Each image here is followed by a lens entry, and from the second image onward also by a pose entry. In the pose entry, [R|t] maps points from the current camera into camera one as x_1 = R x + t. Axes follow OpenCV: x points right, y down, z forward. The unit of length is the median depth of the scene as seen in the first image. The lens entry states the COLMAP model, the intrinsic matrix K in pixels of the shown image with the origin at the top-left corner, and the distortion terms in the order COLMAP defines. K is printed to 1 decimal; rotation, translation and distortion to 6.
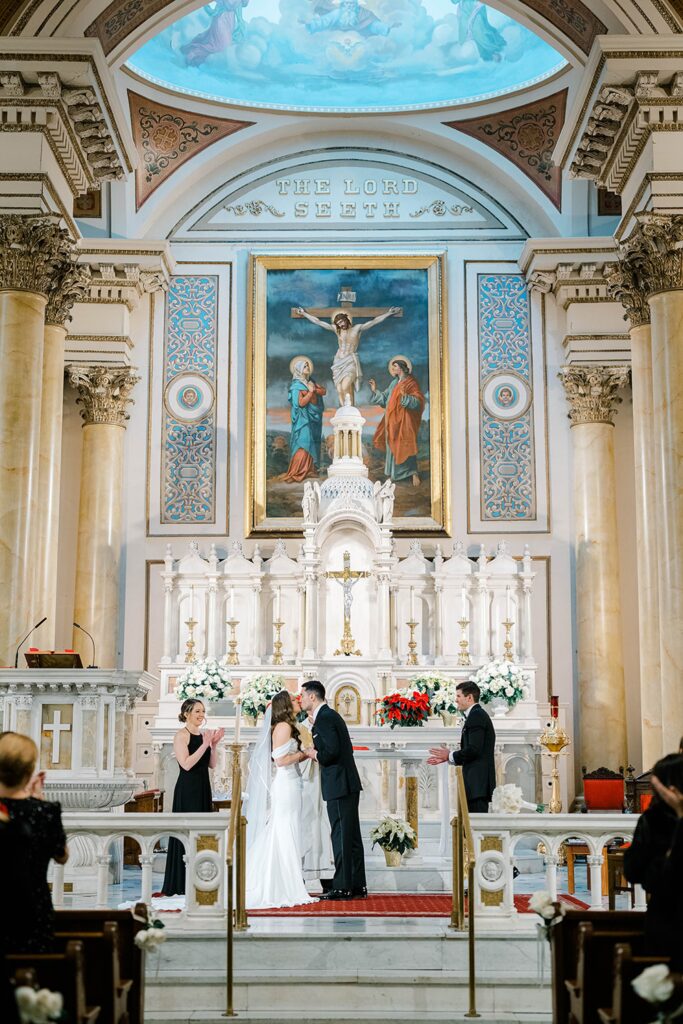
lens RADIAL K [[1562.2, 0, 341.5], [0, 1562.2, 512.0], [0, 0, 1]] dist [-0.026186, 0.202046]
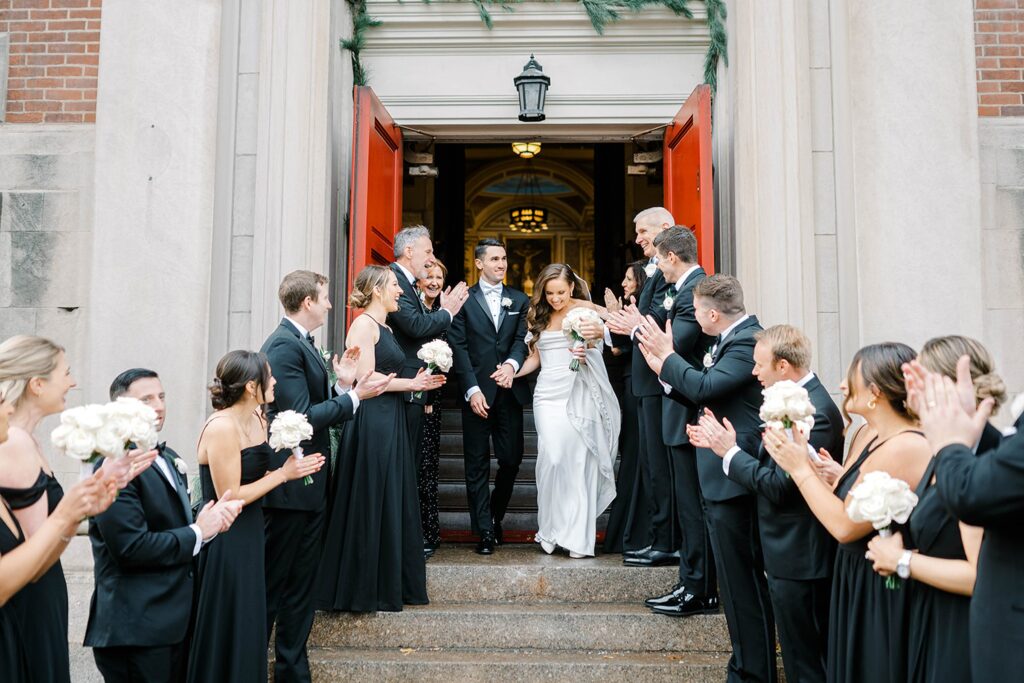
lens RADIAL K [[1018.8, 0, 512.0], [0, 1018.8, 341.5], [0, 0, 1]] dist [-0.015201, 0.022369]
pose [[0.999911, 0.002242, -0.013157, -0.003097], [-0.001119, 0.996402, 0.084741, -0.136534], [0.013299, -0.084719, 0.996316, -1.533991]]
